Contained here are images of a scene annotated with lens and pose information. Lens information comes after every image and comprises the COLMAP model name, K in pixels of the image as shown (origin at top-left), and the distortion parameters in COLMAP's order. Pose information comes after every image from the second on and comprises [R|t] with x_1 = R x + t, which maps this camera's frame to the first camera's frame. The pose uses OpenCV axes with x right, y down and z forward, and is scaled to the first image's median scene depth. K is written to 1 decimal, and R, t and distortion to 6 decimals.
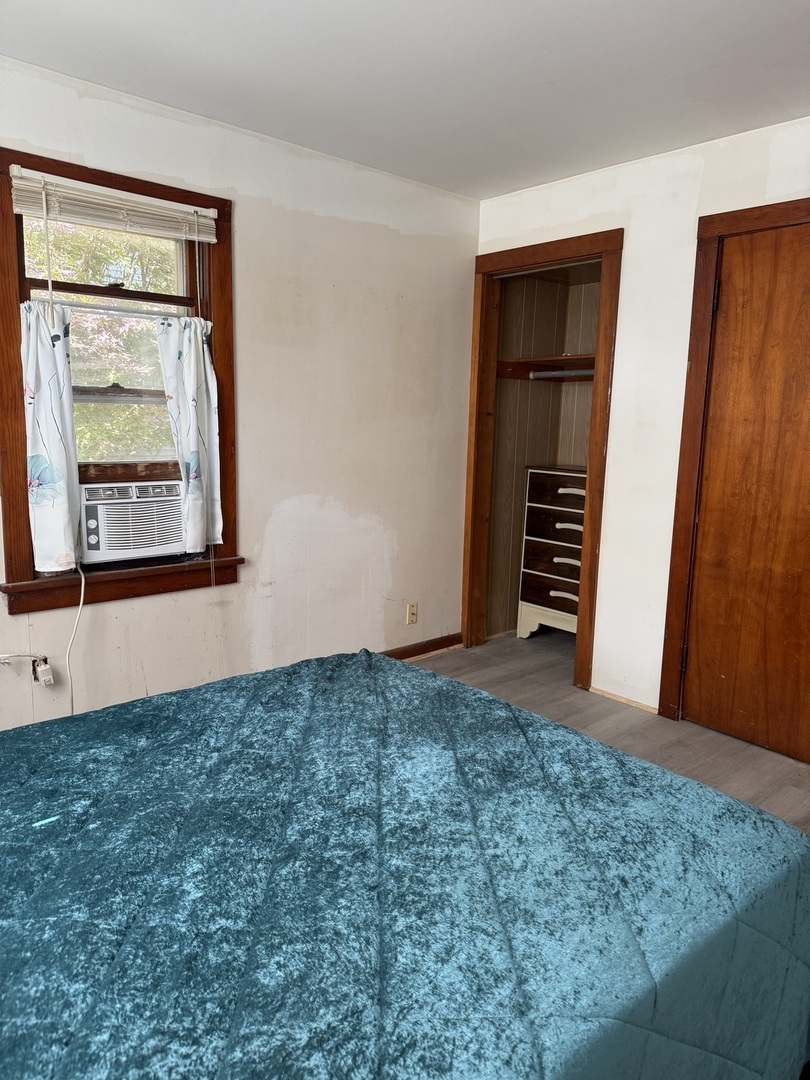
lens RADIAL K [[758.6, 0, 395.6], [0, 758.6, 541.4], [0, 0, 1]] dist [0.048871, -0.045346]
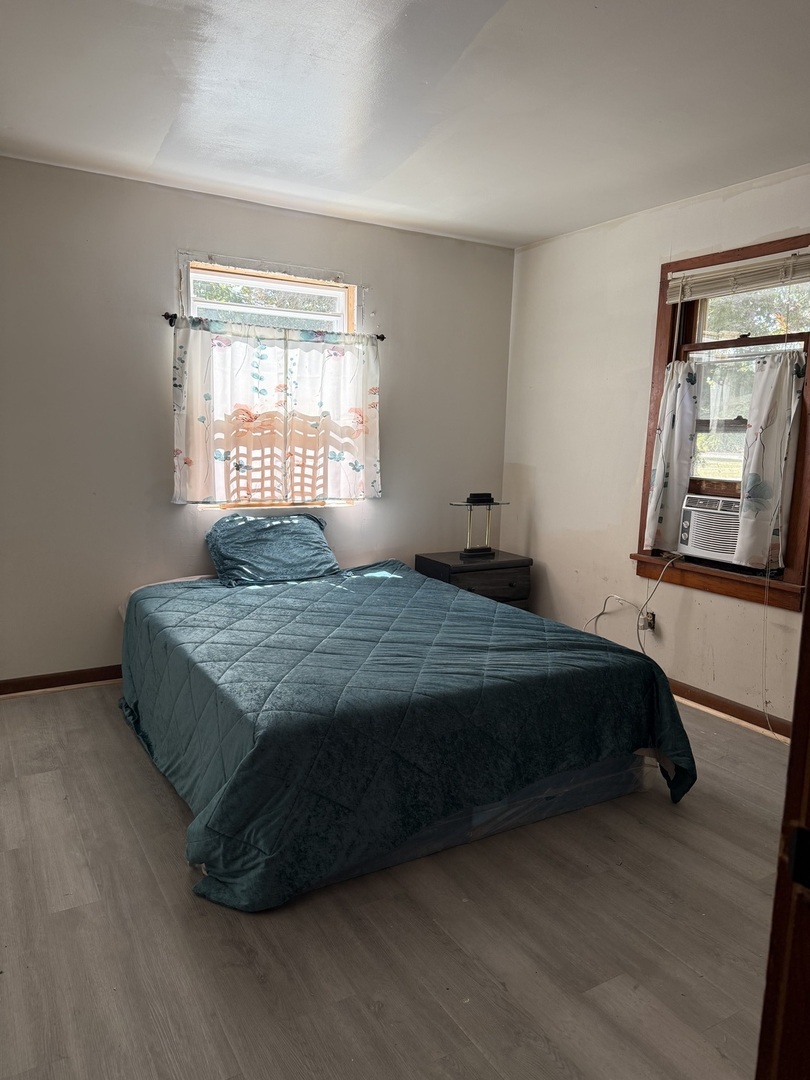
lens RADIAL K [[758.6, 0, 395.6], [0, 758.6, 541.4], [0, 0, 1]] dist [0.048871, -0.045346]
pose [[-0.182877, 0.123220, -0.975383, 0.956013], [-0.183941, 0.970307, 0.157067, -0.106527], [0.965775, 0.208137, -0.154782, 0.717212]]
